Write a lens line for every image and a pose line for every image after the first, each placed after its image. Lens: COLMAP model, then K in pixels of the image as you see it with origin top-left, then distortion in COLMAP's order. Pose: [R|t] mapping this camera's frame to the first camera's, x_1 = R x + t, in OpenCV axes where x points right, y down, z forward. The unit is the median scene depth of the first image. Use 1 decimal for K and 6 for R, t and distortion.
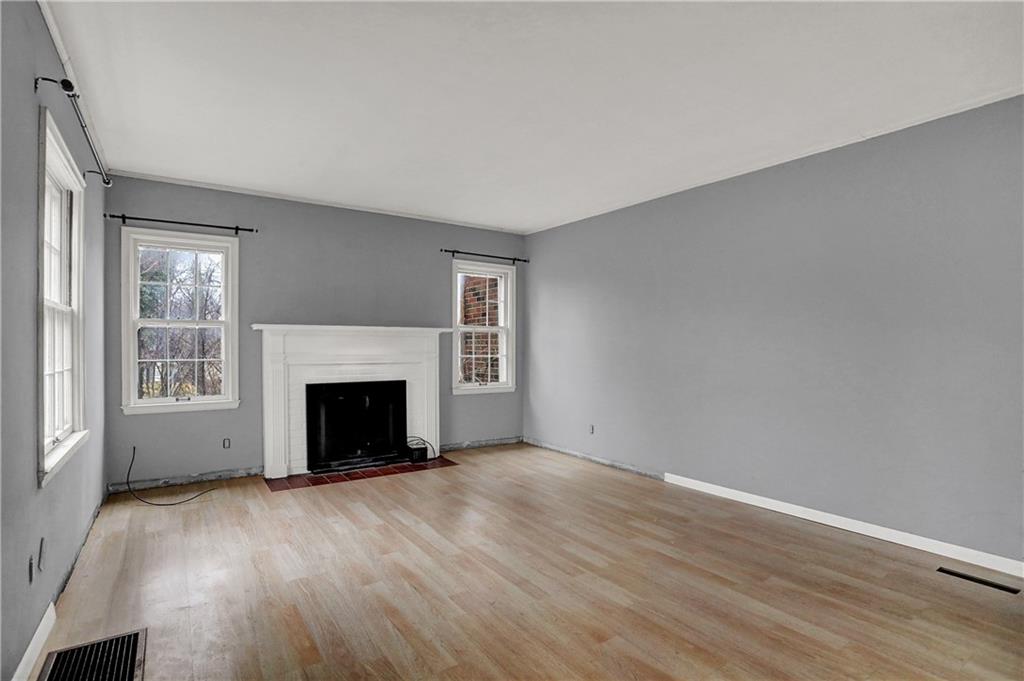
lens RADIAL K [[507.4, 0, 515.0], [0, 507.4, 355.8], [0, 0, 1]] dist [-0.079934, 0.034427]
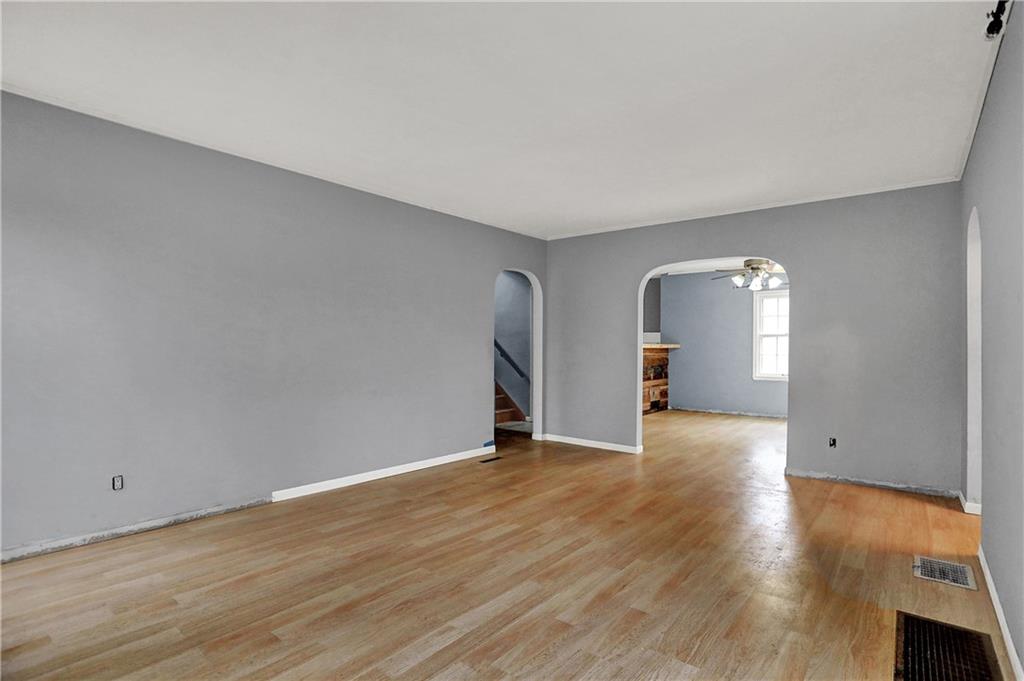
lens RADIAL K [[499.2, 0, 517.8], [0, 499.2, 340.3], [0, 0, 1]] dist [-0.070939, 0.031523]
pose [[-0.280273, 0.004899, 0.959908, -0.709803], [0.009075, 0.999956, -0.002454, -0.022635], [-0.959877, 0.008023, -0.280305, 0.956099]]
